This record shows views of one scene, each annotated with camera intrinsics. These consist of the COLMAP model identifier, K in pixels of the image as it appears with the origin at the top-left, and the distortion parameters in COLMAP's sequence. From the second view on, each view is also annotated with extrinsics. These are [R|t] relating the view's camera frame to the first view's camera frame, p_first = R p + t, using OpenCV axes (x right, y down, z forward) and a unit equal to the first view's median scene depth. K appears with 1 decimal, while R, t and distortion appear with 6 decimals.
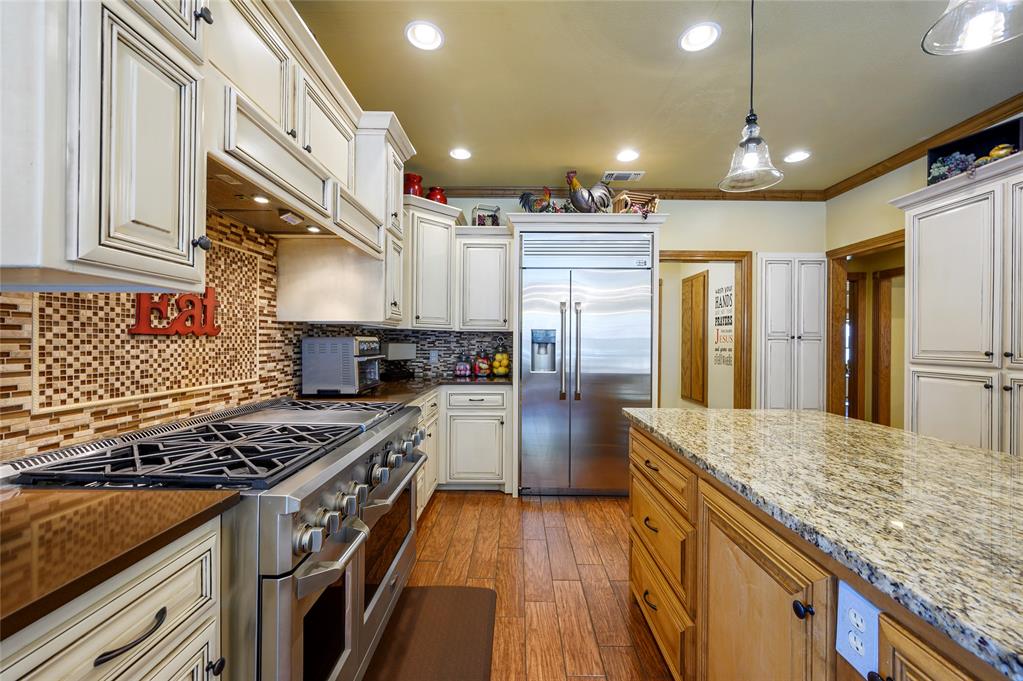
lens RADIAL K [[403.7, 0, 512.5], [0, 403.7, 341.0], [0, 0, 1]] dist [-0.000756, -0.000088]
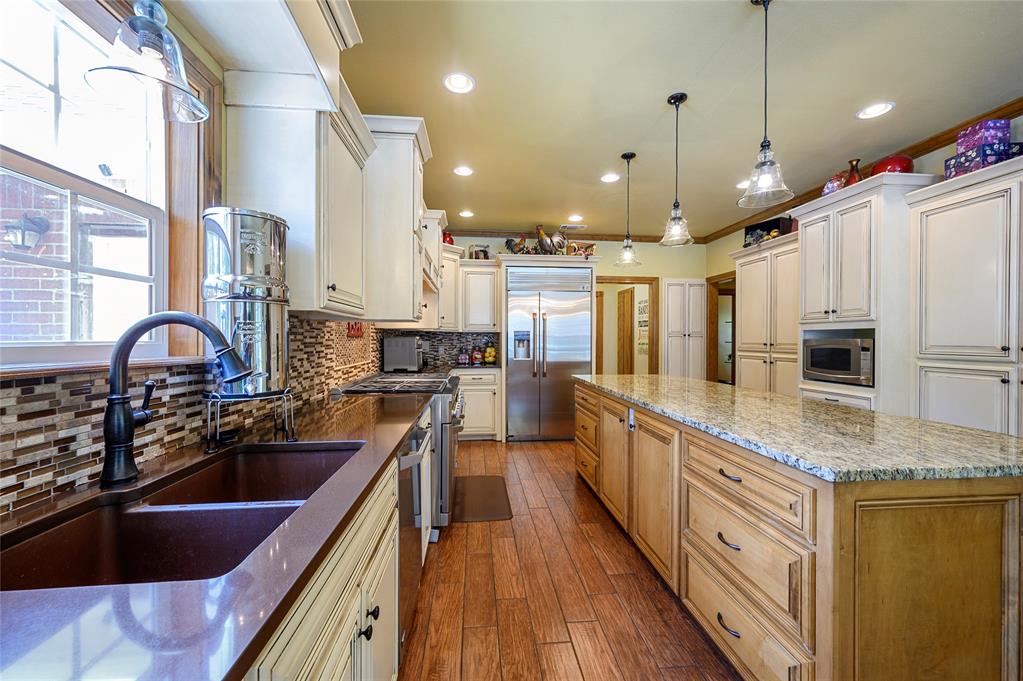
lens RADIAL K [[403.7, 0, 511.4], [0, 403.7, 340.1], [0, 0, 1]] dist [-0.000756, -0.000088]
pose [[0.994751, -0.006521, 0.102122, -0.114452], [0.006015, 0.999968, 0.005271, -0.002705], [-0.102153, -0.004630, 0.994758, -0.492208]]
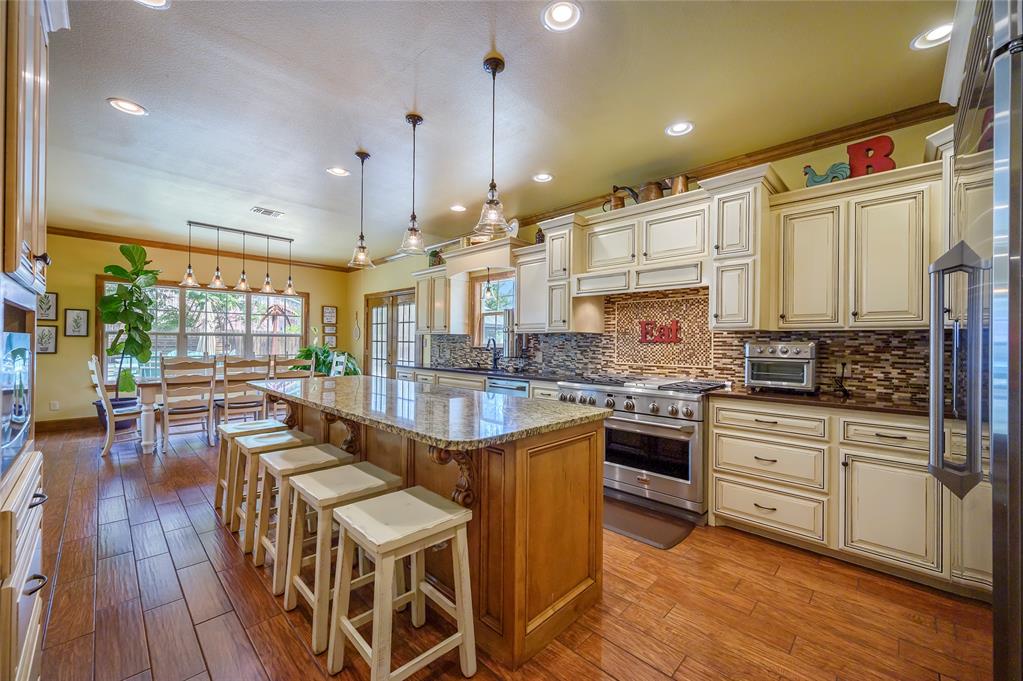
lens RADIAL K [[403.7, 0, 509.4], [0, 403.7, 338.4], [0, 0, 1]] dist [-0.000756, -0.000088]
pose [[-0.694210, -0.008346, -0.719724, 0.717189], [-0.004114, 0.999962, -0.007627, -0.007372], [0.719760, -0.002334, -0.694219, 0.926384]]
